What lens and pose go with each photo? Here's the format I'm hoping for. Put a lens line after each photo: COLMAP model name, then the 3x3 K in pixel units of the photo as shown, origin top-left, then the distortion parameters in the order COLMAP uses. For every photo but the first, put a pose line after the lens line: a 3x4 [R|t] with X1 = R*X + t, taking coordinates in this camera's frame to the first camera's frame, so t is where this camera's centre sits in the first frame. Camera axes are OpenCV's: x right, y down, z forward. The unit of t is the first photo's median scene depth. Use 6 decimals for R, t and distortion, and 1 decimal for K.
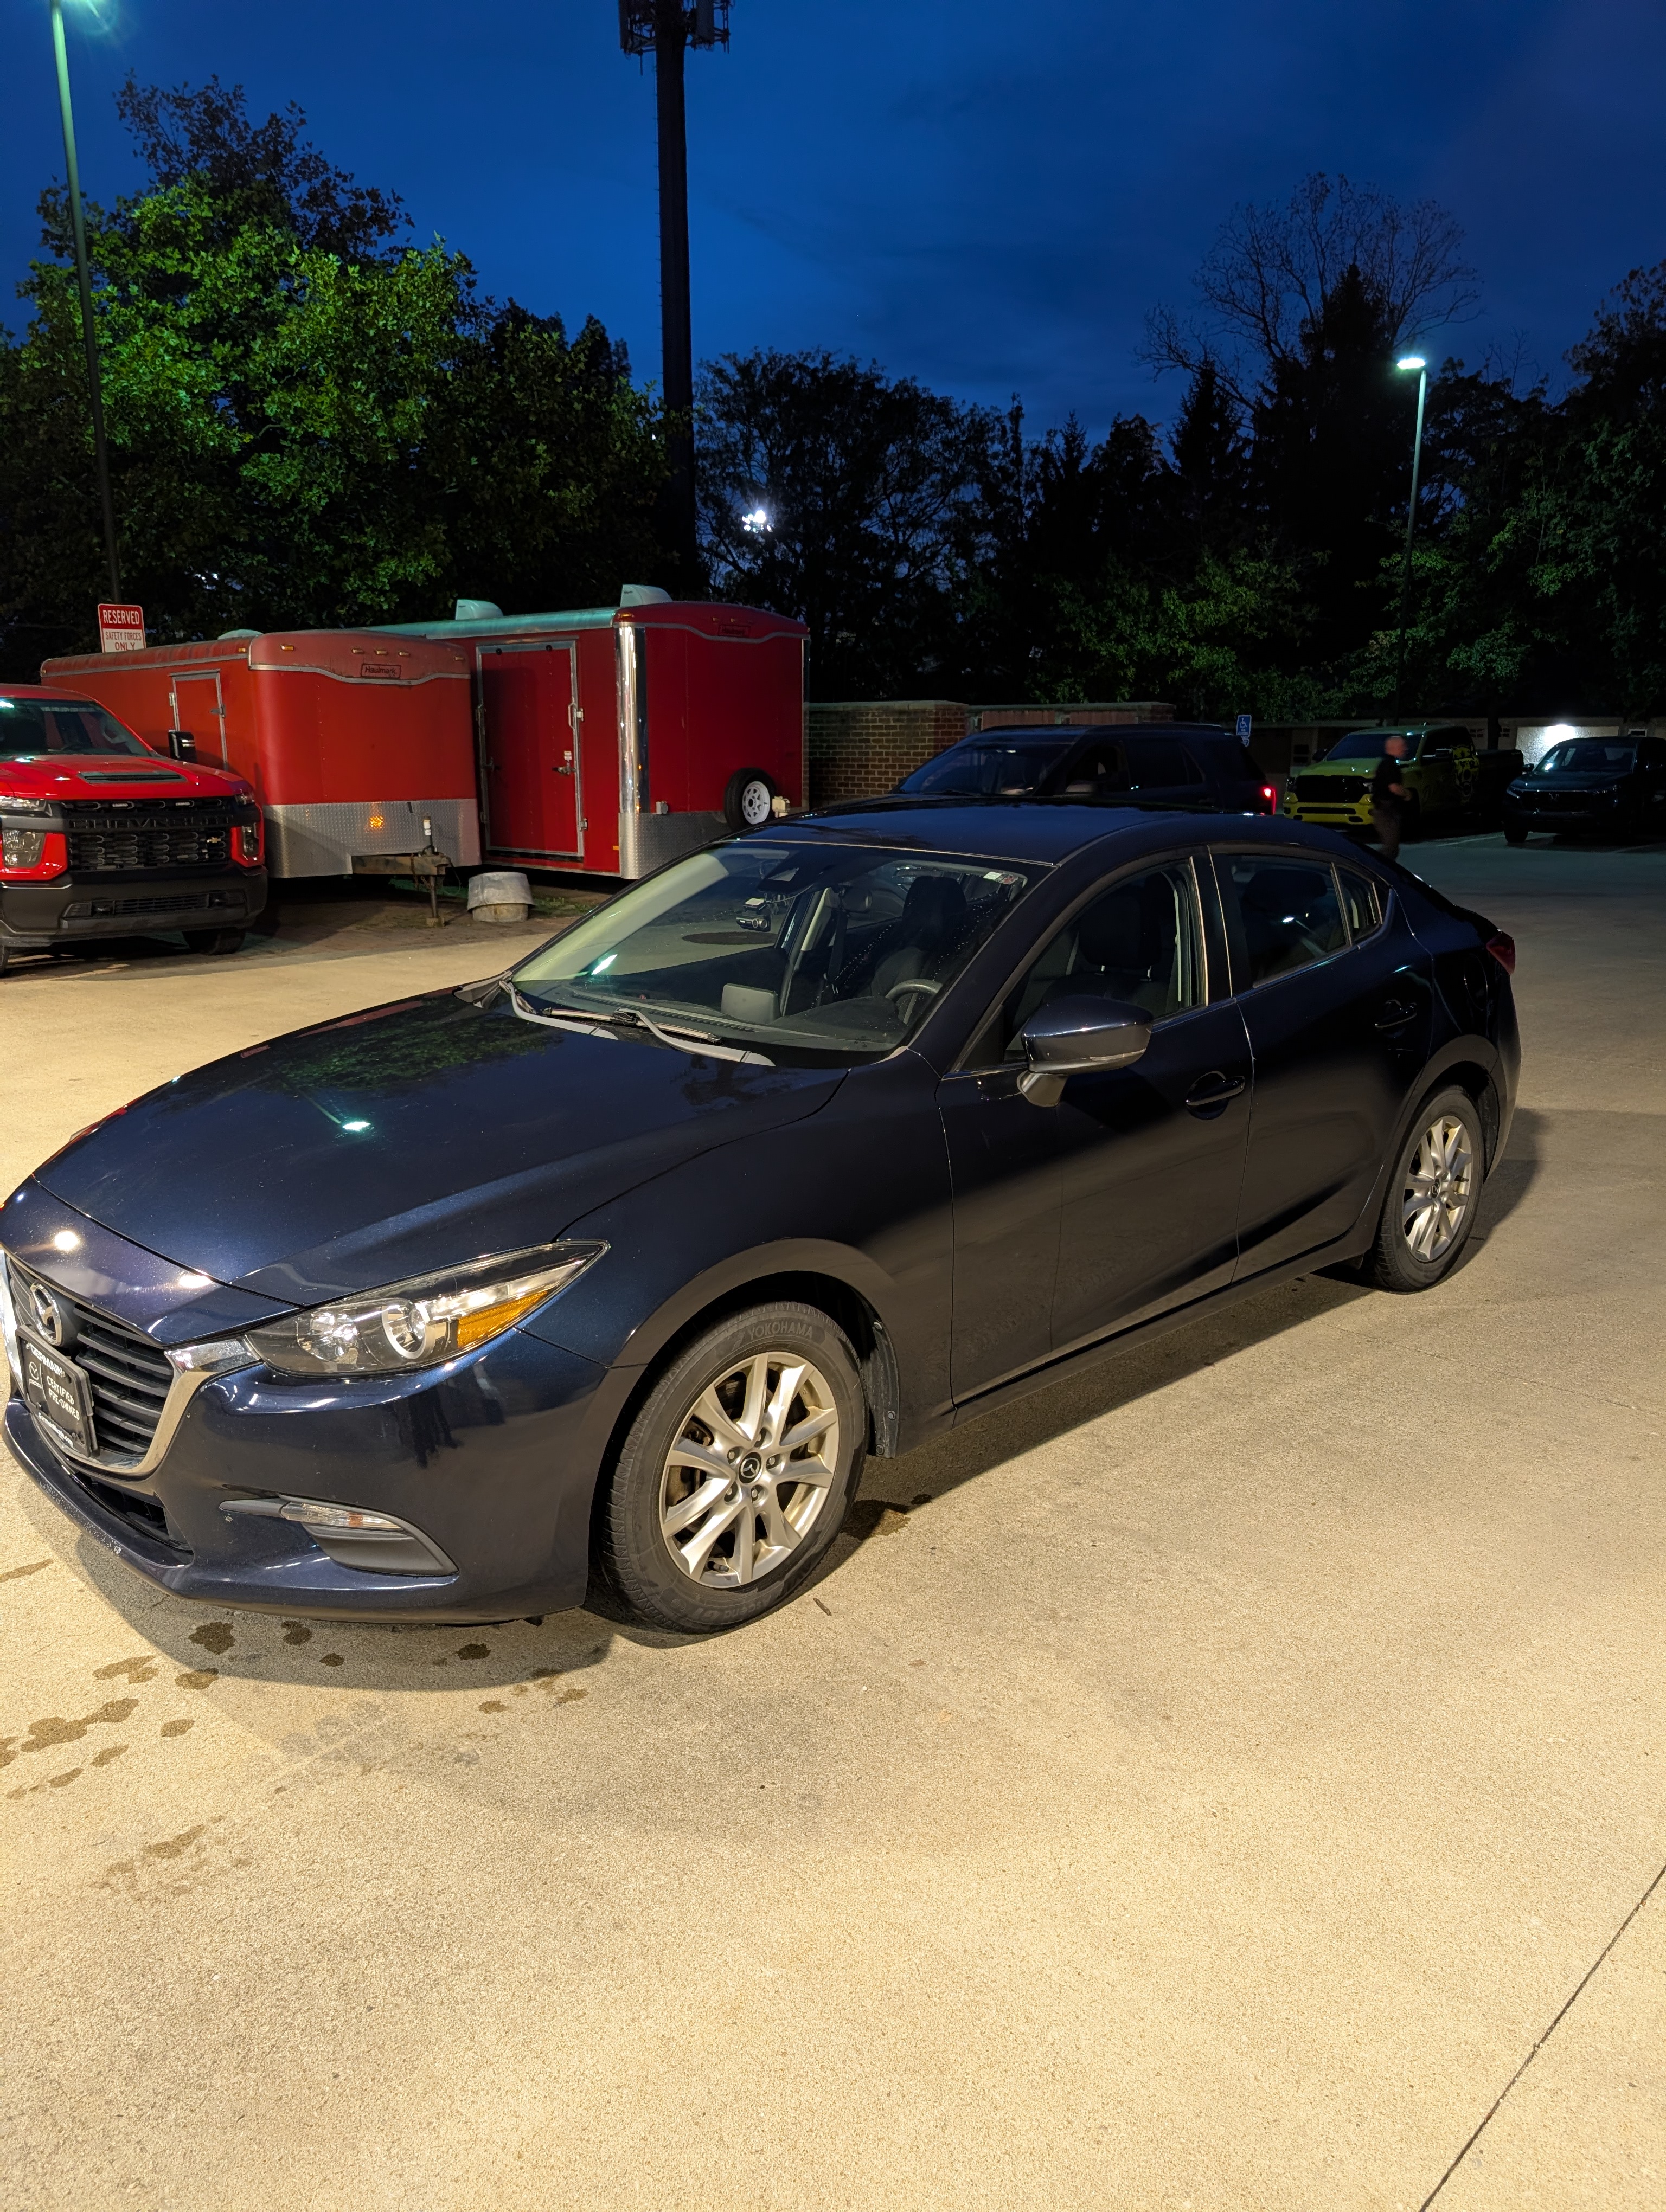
lens RADIAL K [[1601.3, 0, 819.5], [0, 1601.3, 1123.8], [0, 0, 1]] dist [0.017566, -0.015972]
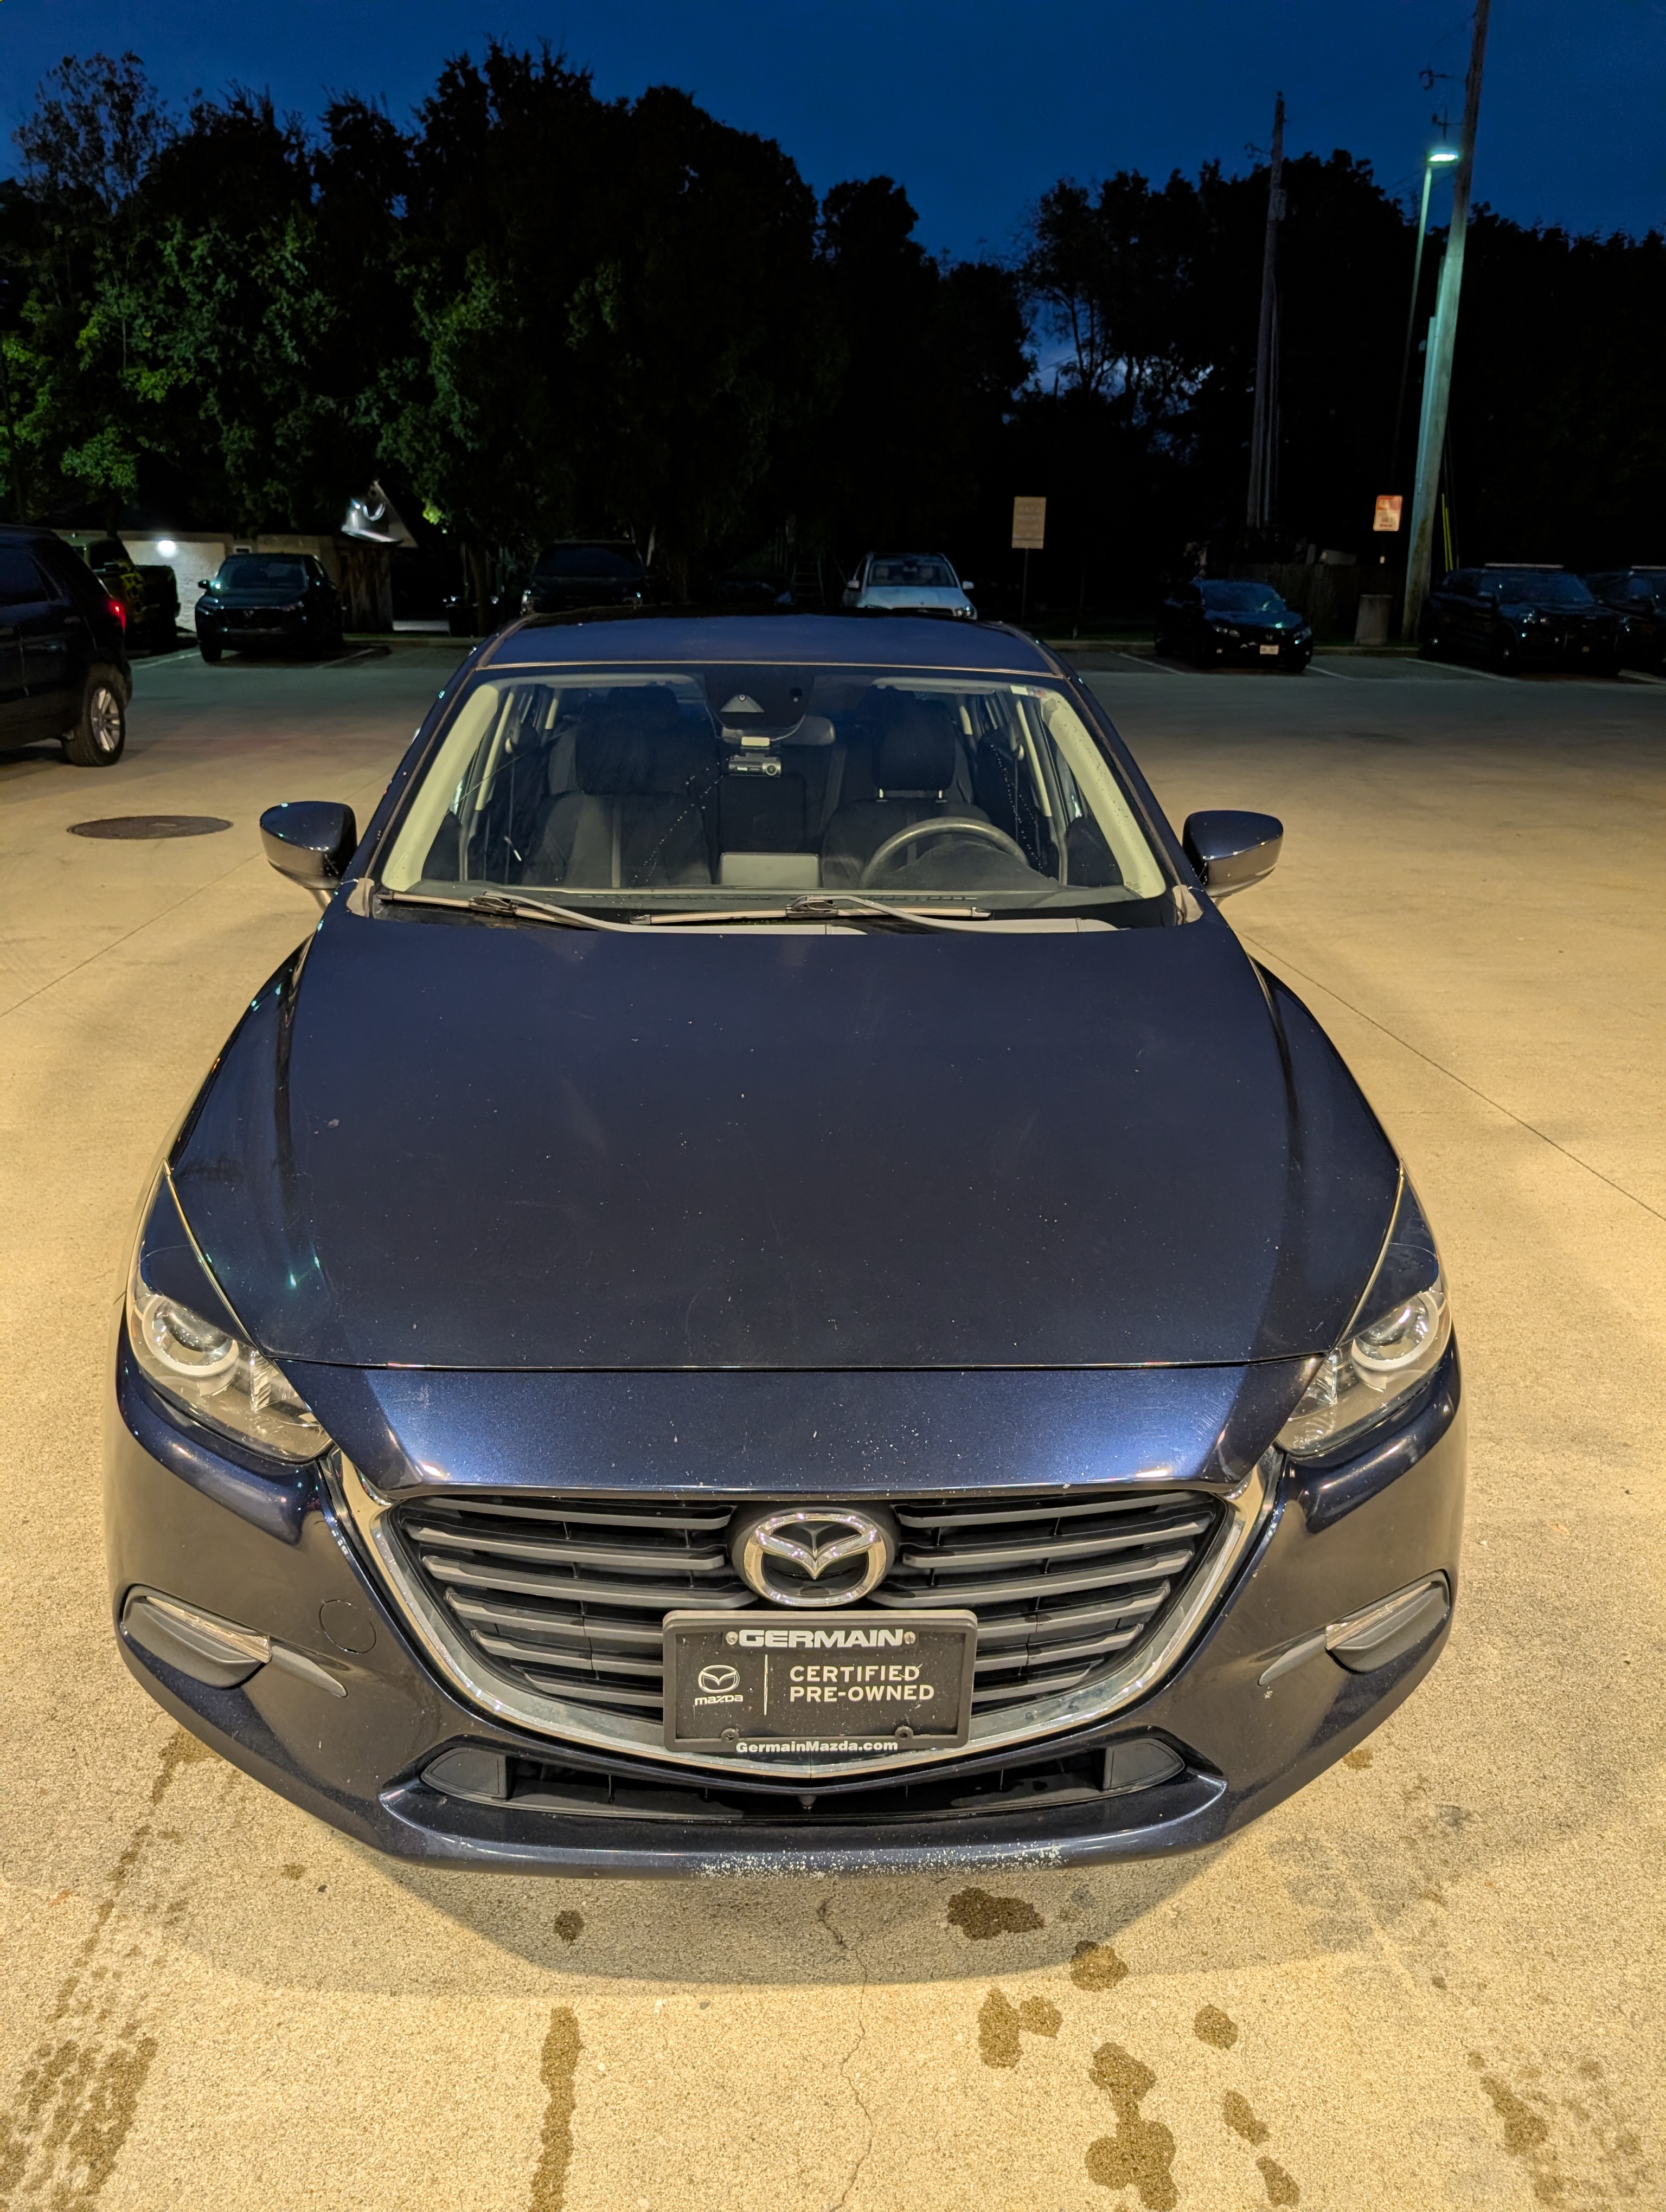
lens RADIAL K [[1601.3, 0, 826.3], [0, 1601.3, 1087.8], [0, 0, 1]] dist [0.017566, -0.015972]
pose [[0.655075, -0.223922, 0.721621, -0.074365], [0.161964, 0.974490, 0.155360, -0.011006], [-0.738001, 0.015105, 0.674631, 0.054913]]
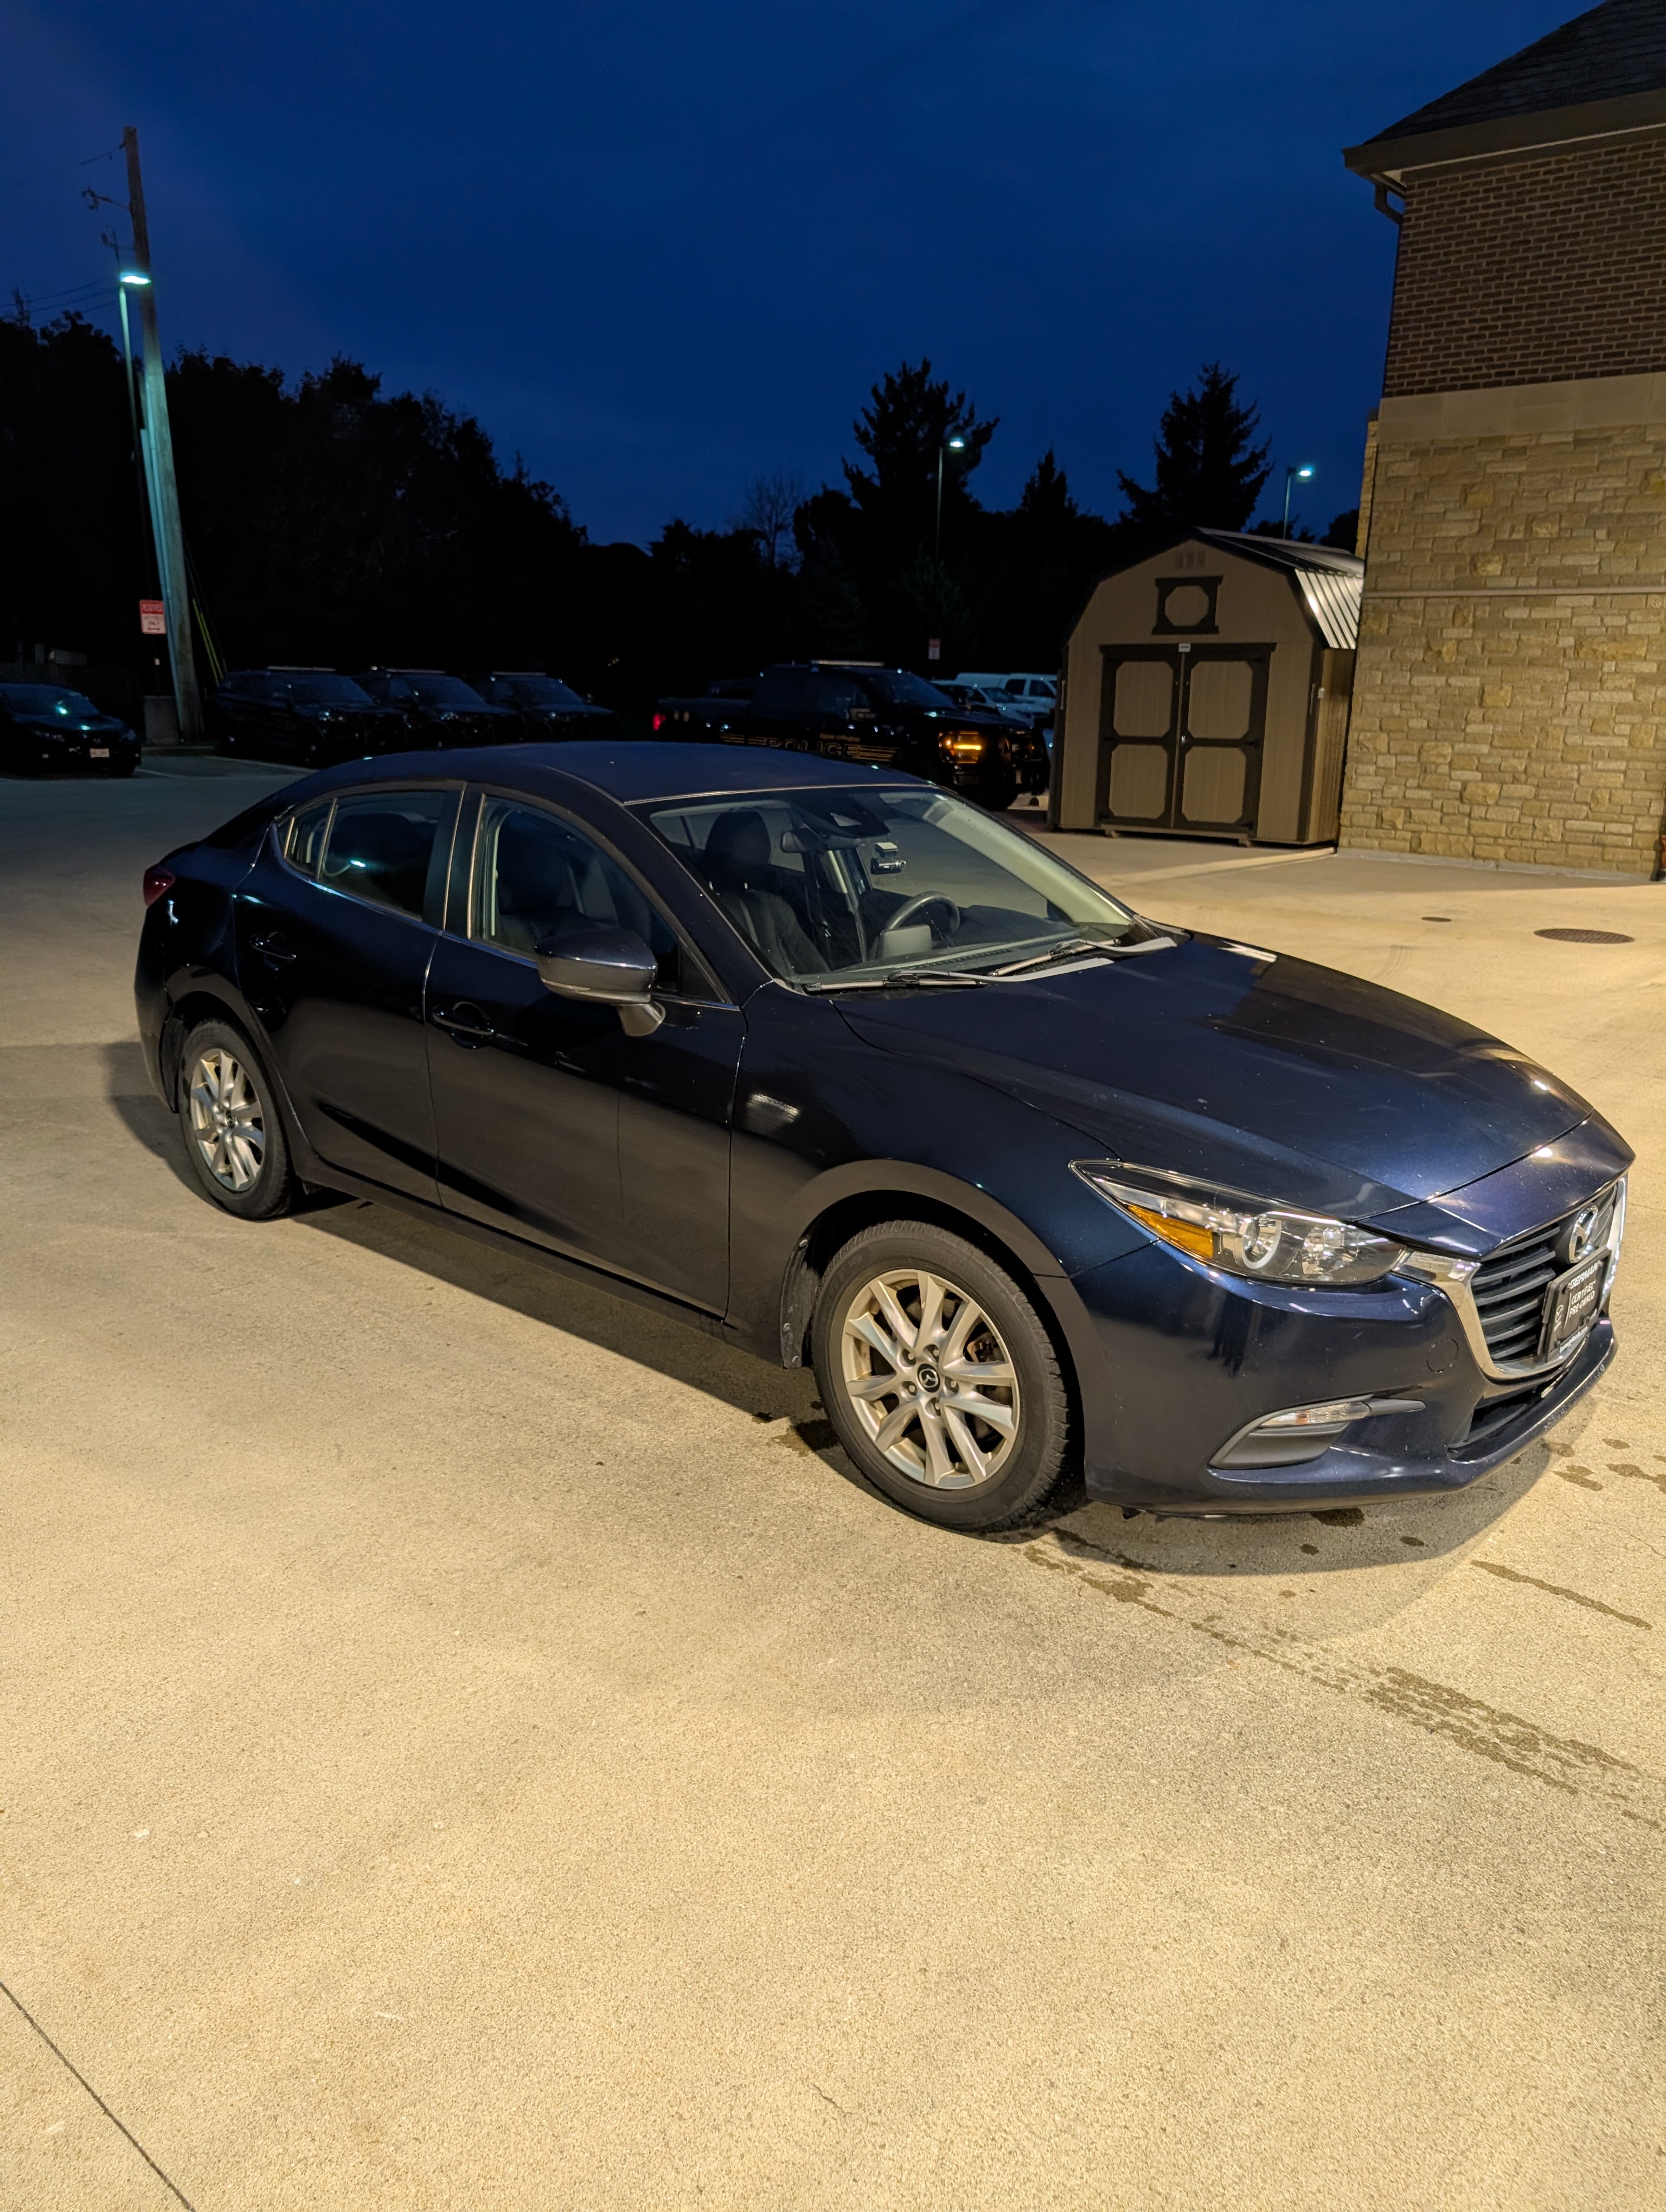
lens RADIAL K [[1601.3, 0, 818.3], [0, 1601.3, 1105.6], [0, 0, 1]] dist [0.017566, -0.015972]
pose [[-0.077923, -0.256457, 0.963409, -0.128902], [0.222330, 0.937542, 0.267554, -0.032198], [-0.971853, 0.235044, -0.016038, 0.132164]]
